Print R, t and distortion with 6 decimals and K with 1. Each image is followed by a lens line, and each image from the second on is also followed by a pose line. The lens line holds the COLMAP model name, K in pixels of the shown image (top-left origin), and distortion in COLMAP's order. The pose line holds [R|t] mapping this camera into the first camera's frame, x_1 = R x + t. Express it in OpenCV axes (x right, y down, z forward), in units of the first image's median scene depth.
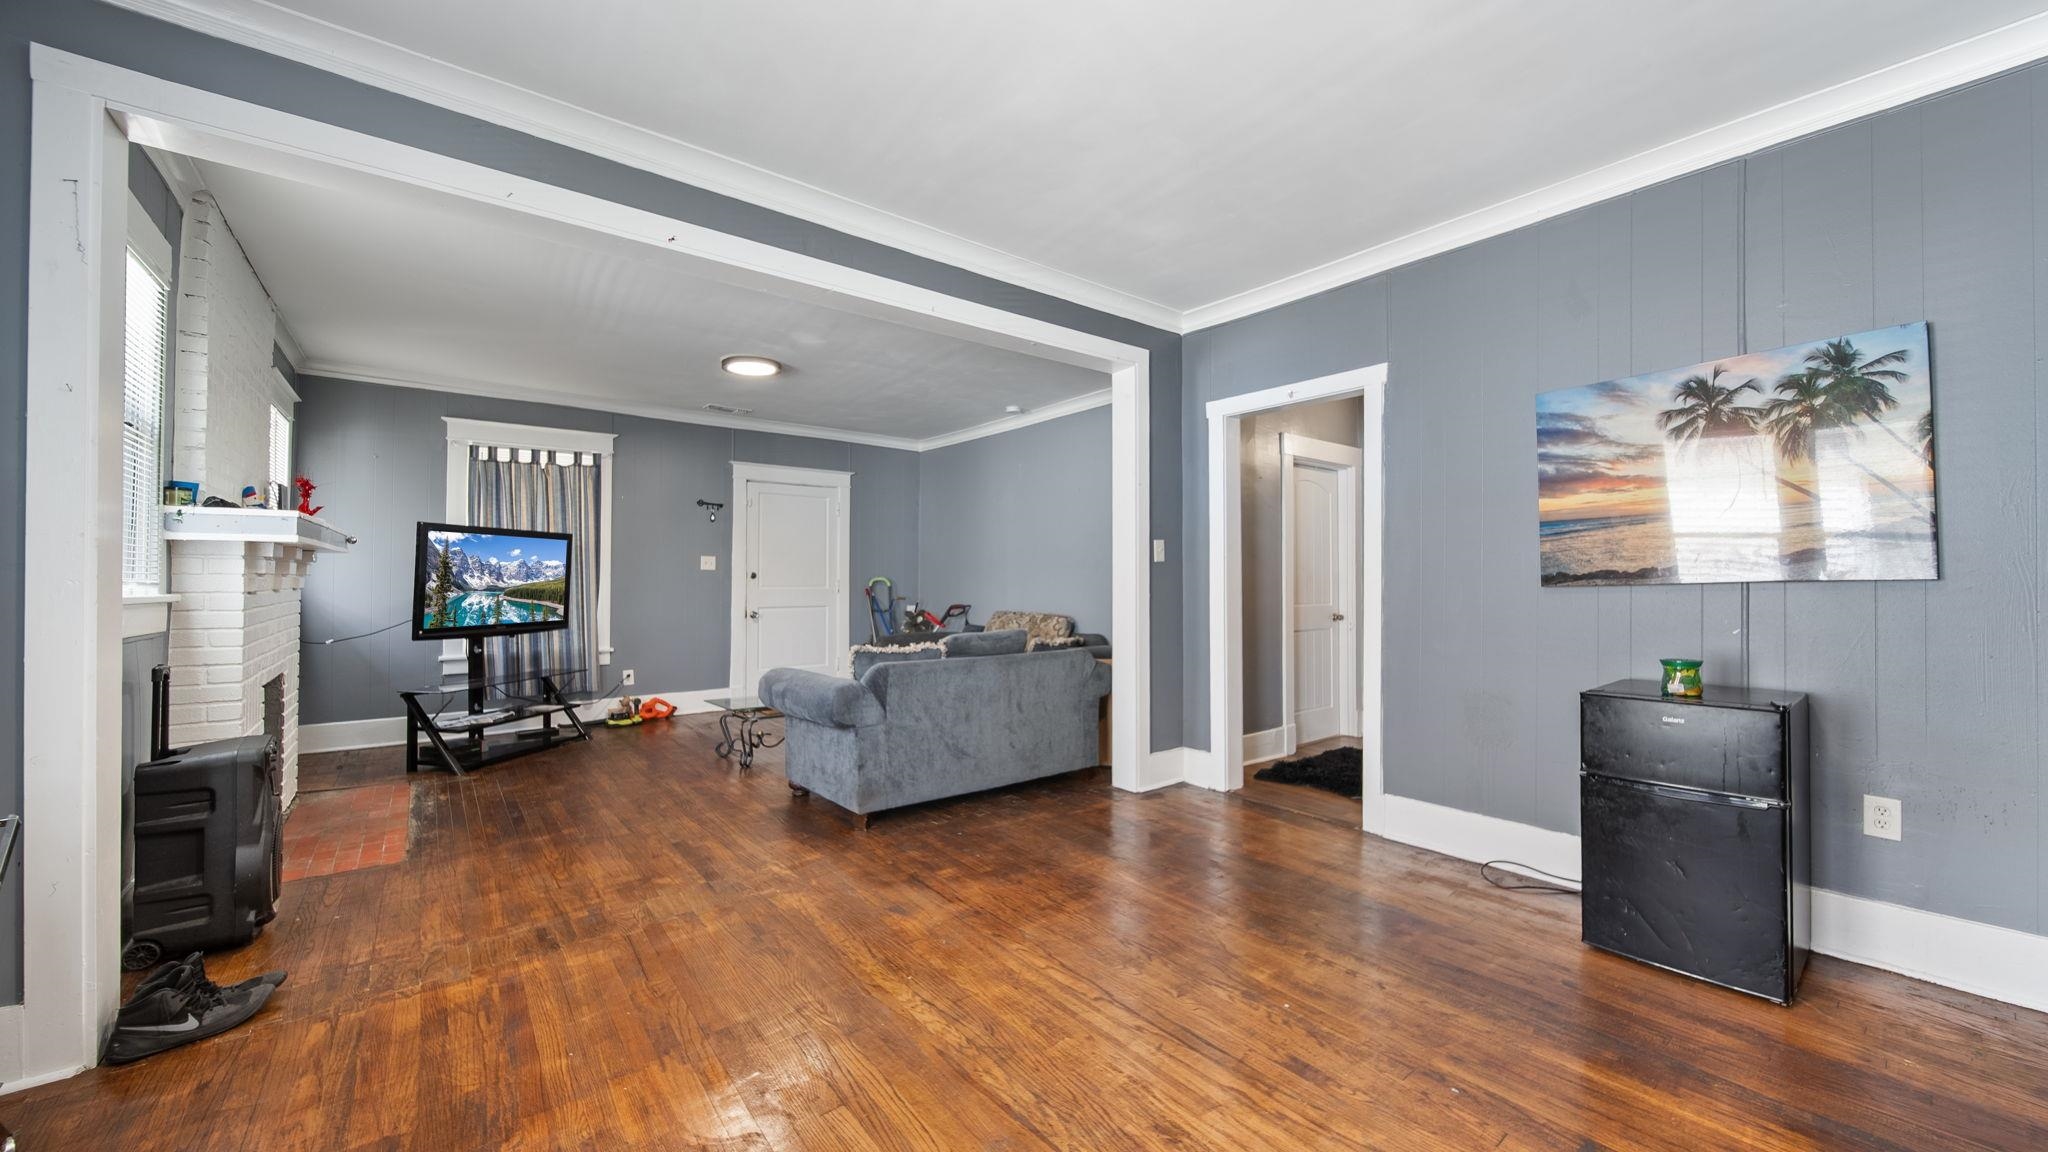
lens RADIAL K [[744.0, 0, 1059.5], [0, 744.0, 561.0], [0, 0, 1]] dist [-0.002886, -0.000152]
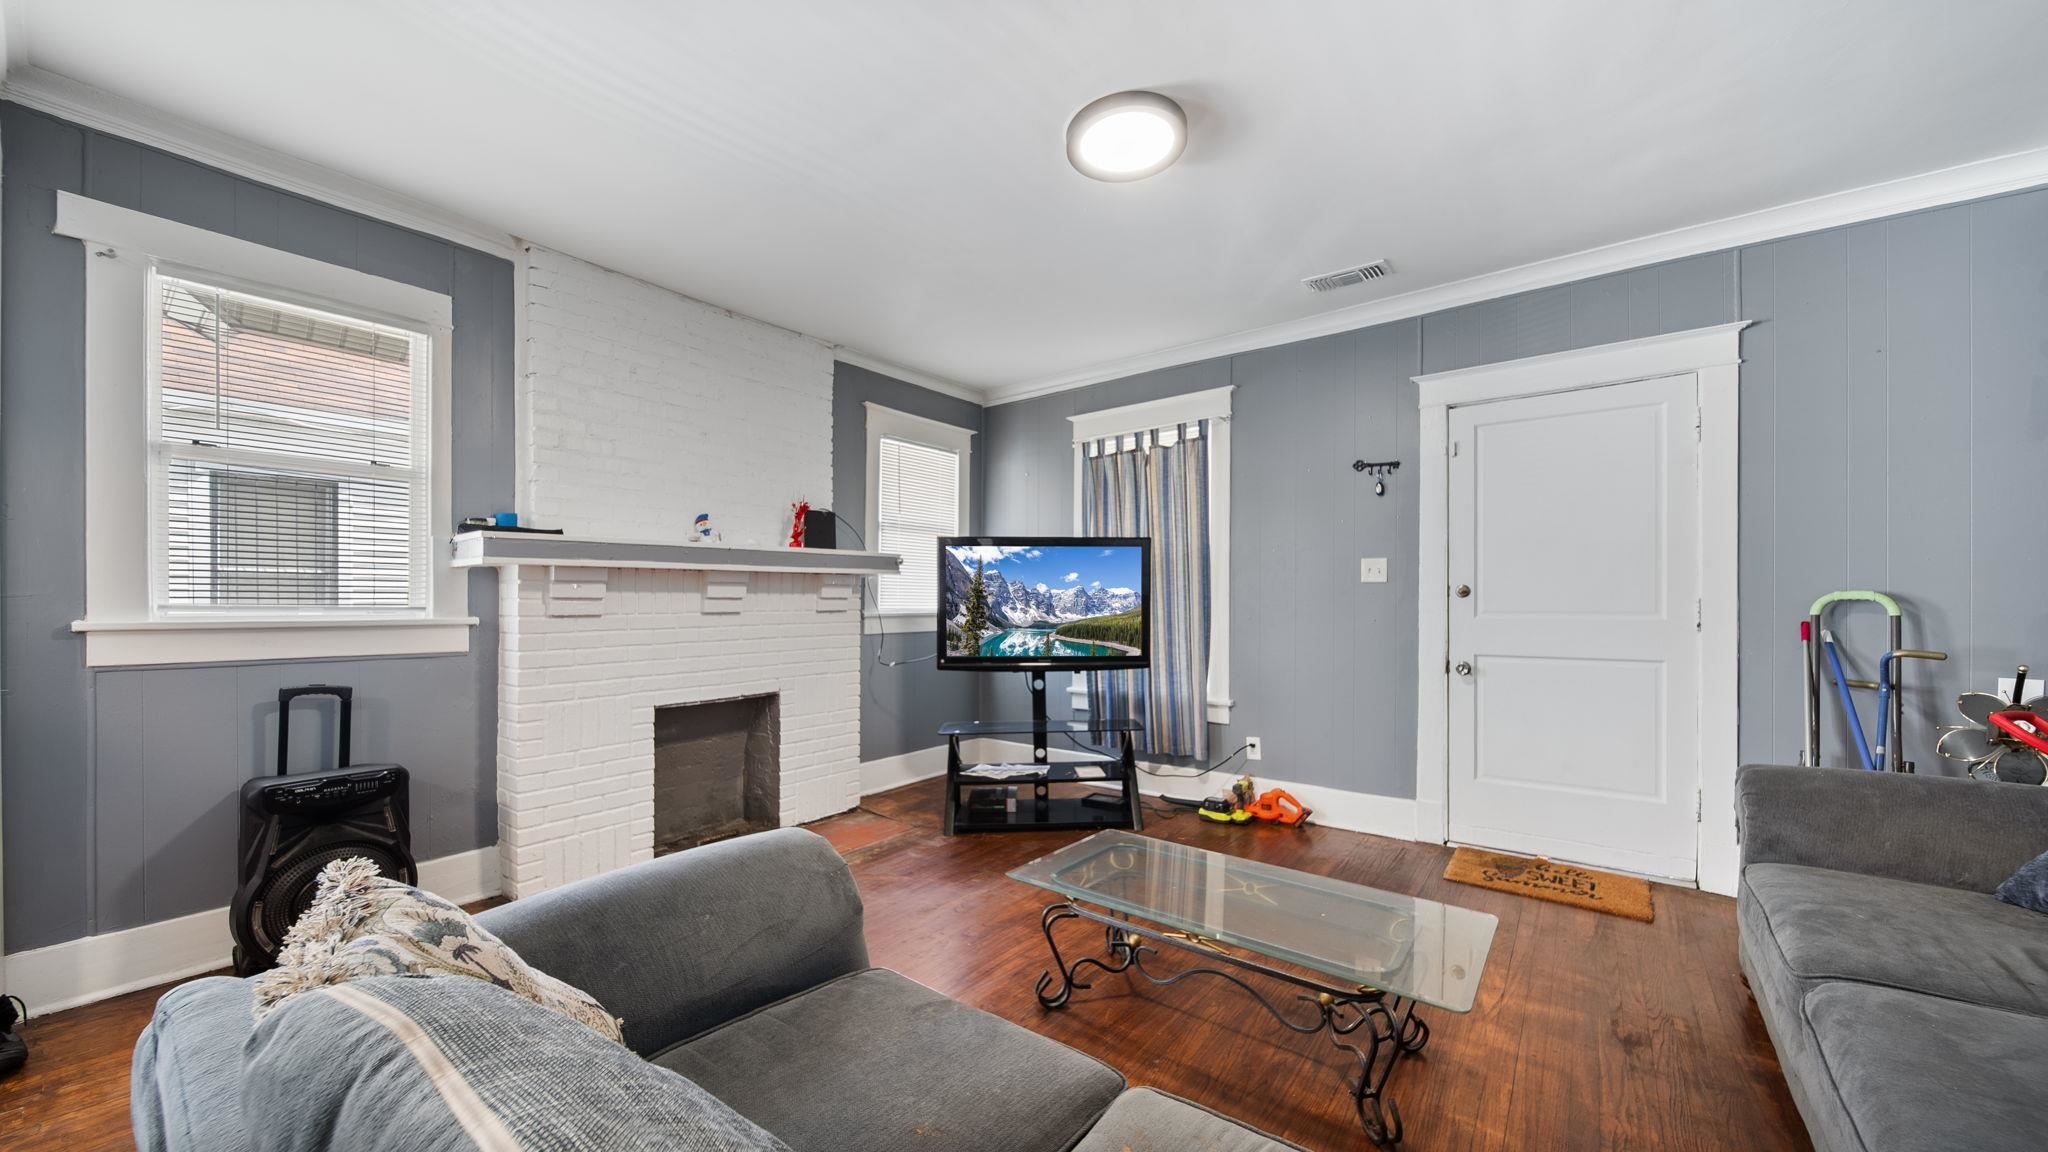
lens RADIAL K [[744.0, 0, 1033.2], [0, 744.0, 591.5], [0, 0, 1]] dist [-0.002886, -0.000152]
pose [[0.217042, -0.015876, -0.976033, 0.022146], [0.030013, 0.999504, -0.009583, 0.019949], [0.975701, -0.027214, 0.217411, 0.748979]]
